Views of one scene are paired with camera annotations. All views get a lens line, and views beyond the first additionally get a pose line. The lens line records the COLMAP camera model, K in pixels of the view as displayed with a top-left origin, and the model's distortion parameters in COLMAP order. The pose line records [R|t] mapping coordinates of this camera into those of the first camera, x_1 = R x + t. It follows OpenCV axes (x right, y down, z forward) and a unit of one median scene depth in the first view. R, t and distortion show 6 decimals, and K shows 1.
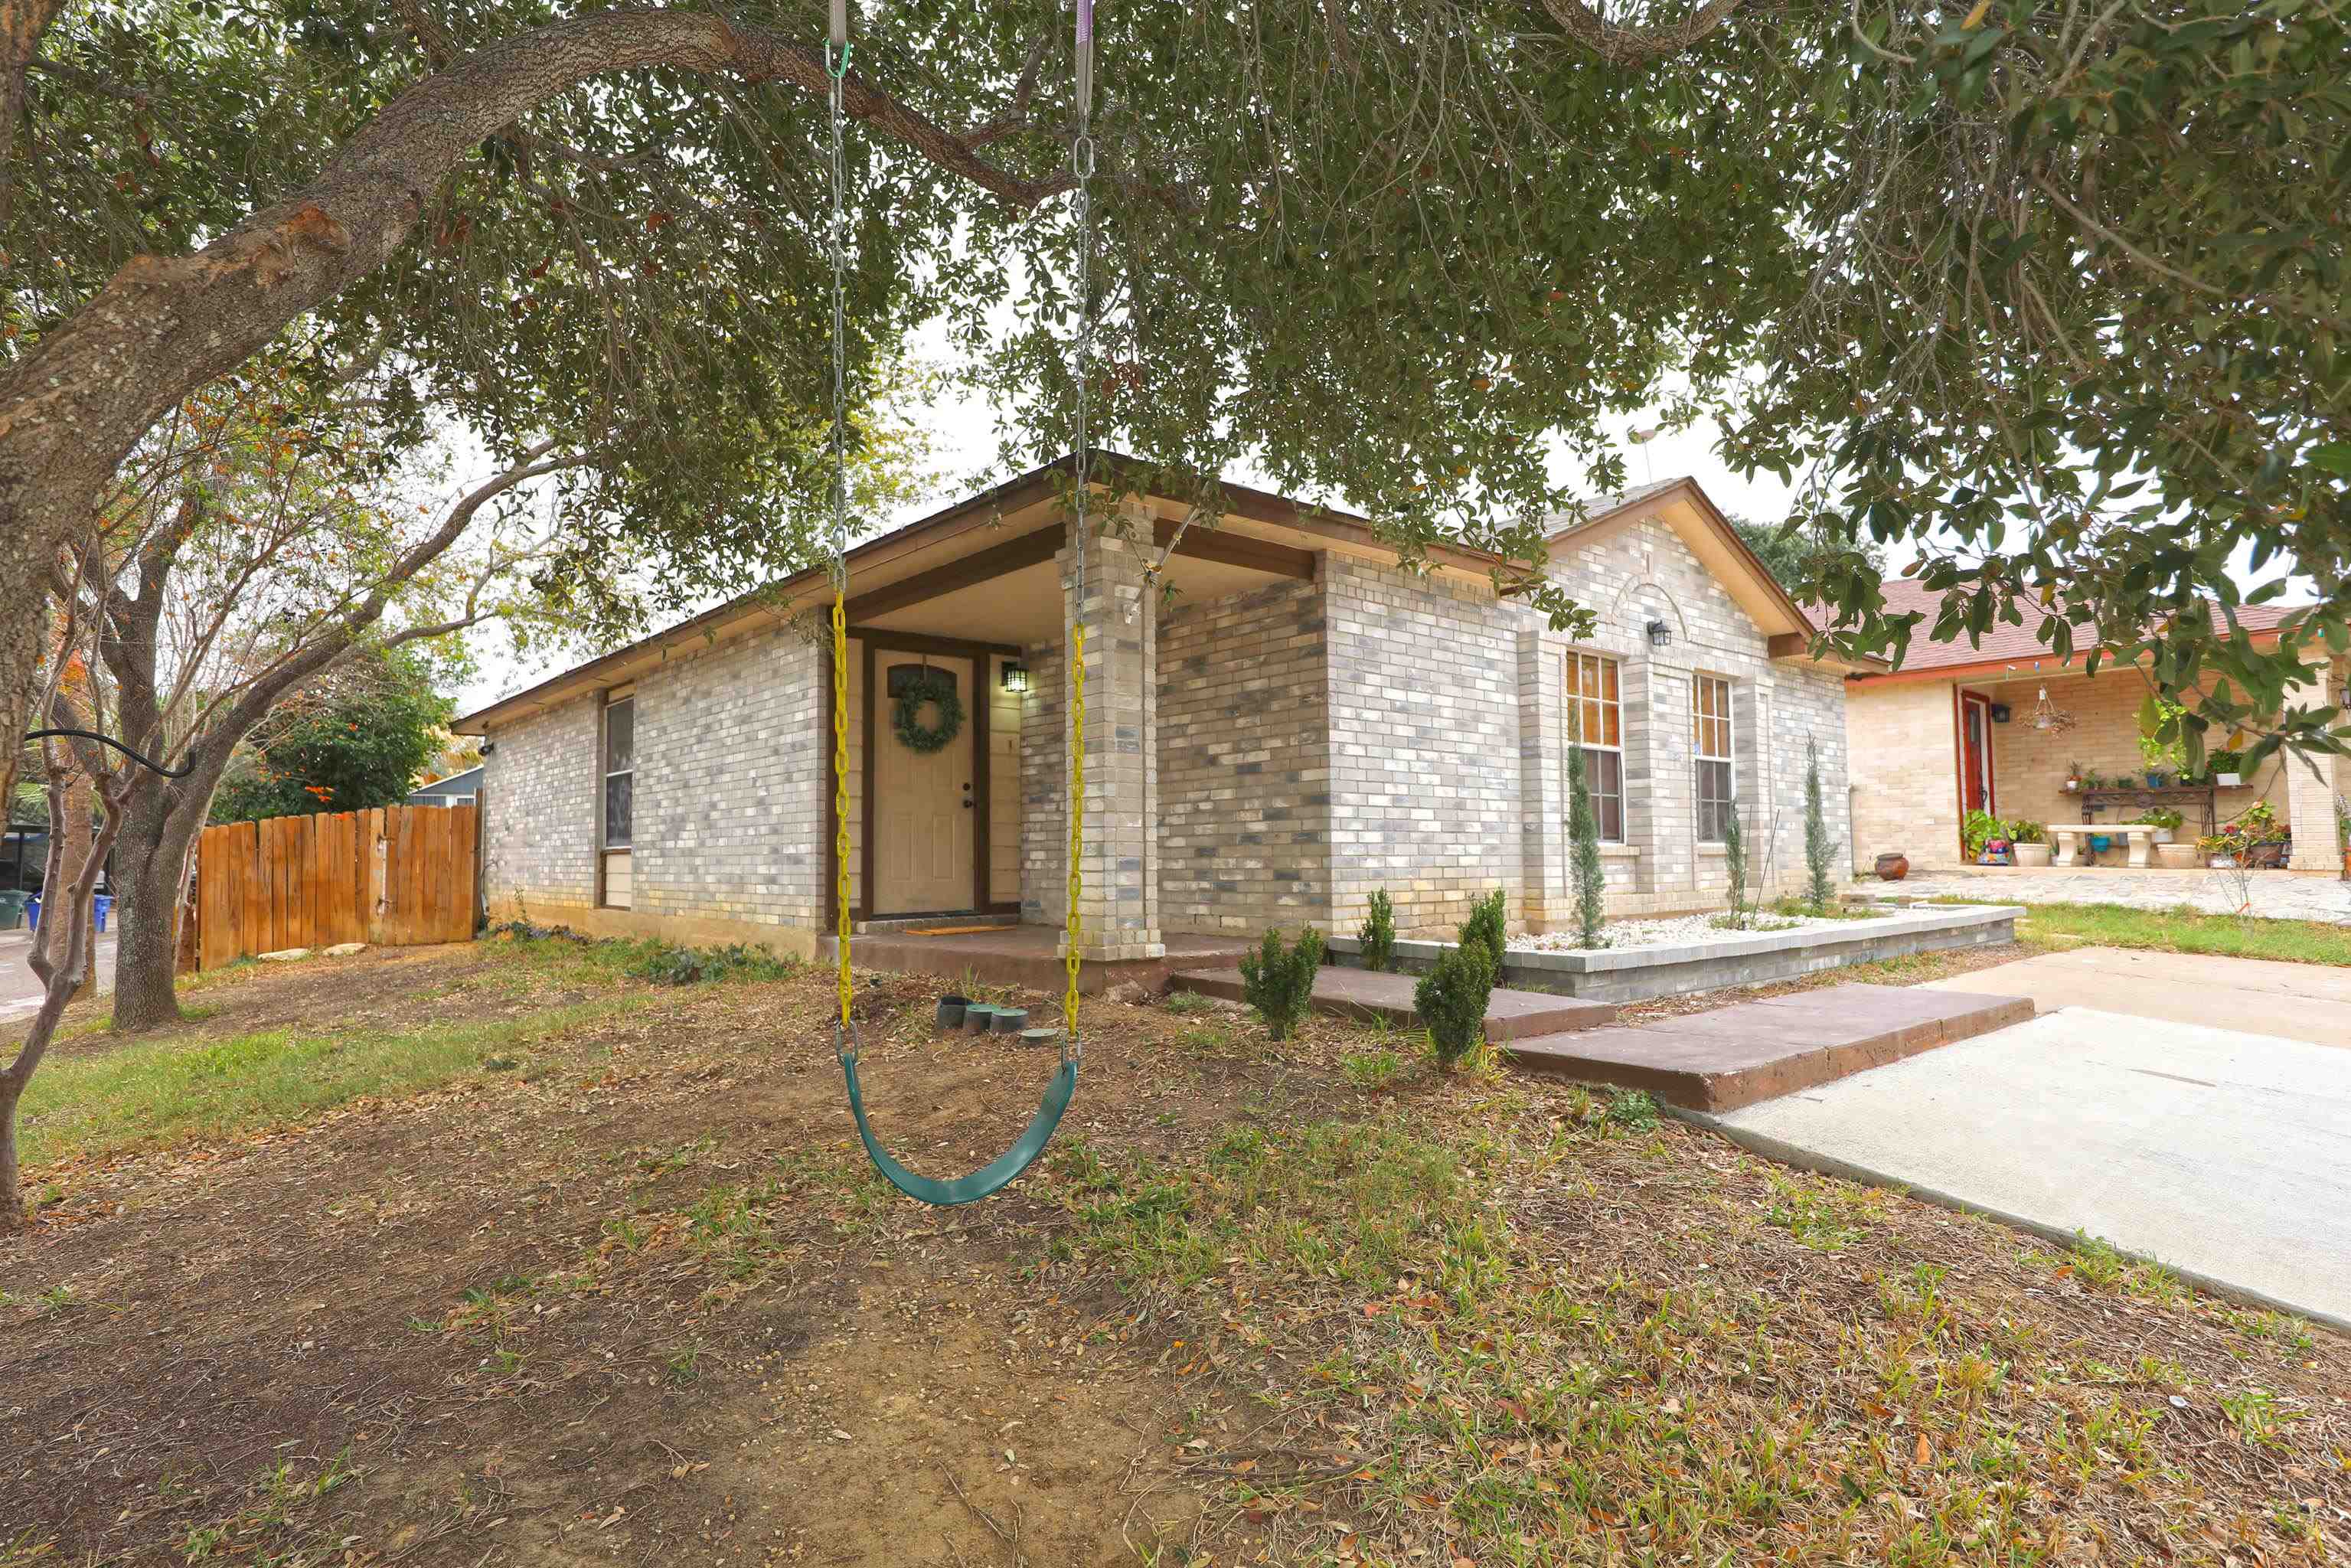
lens RADIAL K [[1156.2, 0, 1174.1], [0, 1156.2, 785.4], [0, 0, 1]] dist [0.004723, 0.004758]
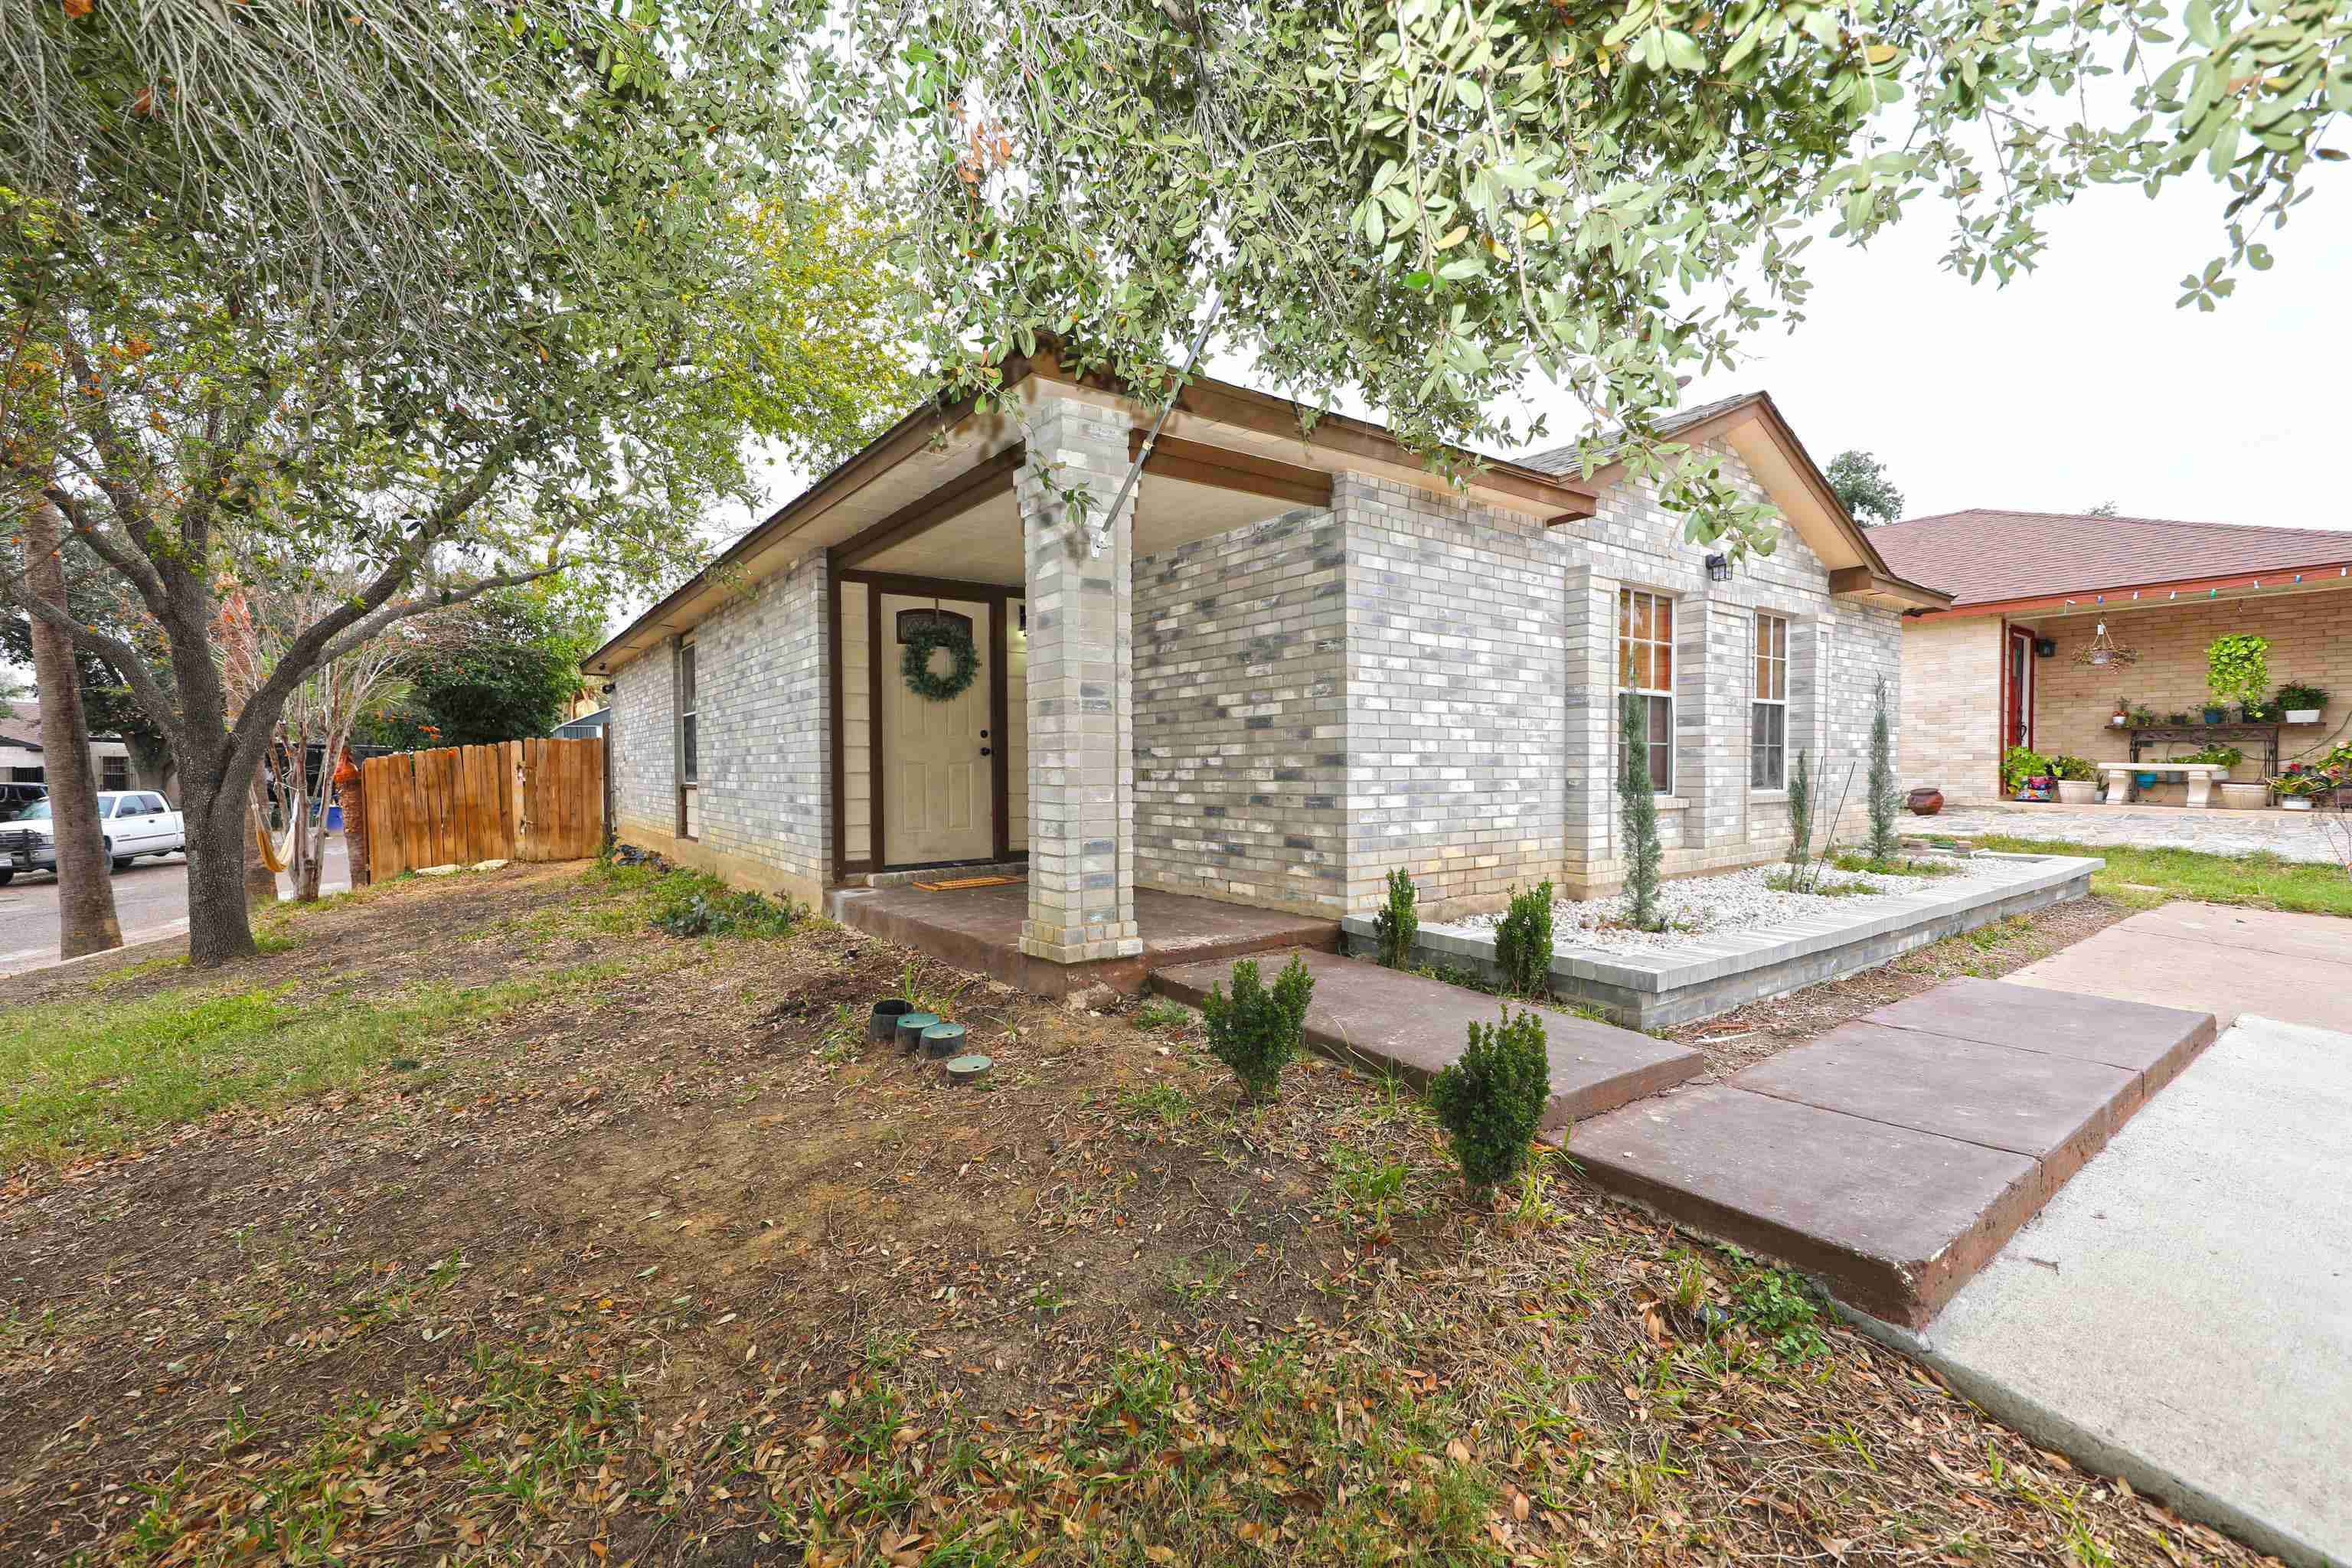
lens RADIAL K [[979.6, 0, 1169.0], [0, 979.6, 782.0], [0, 0, 1]] dist [0.003213, -0.001064]
pose [[0.997351, 0.003848, -0.072631, 0.043036], [0.001494, 0.997305, 0.073356, -0.020805], [0.072718, -0.073271, 0.994657, 0.196111]]
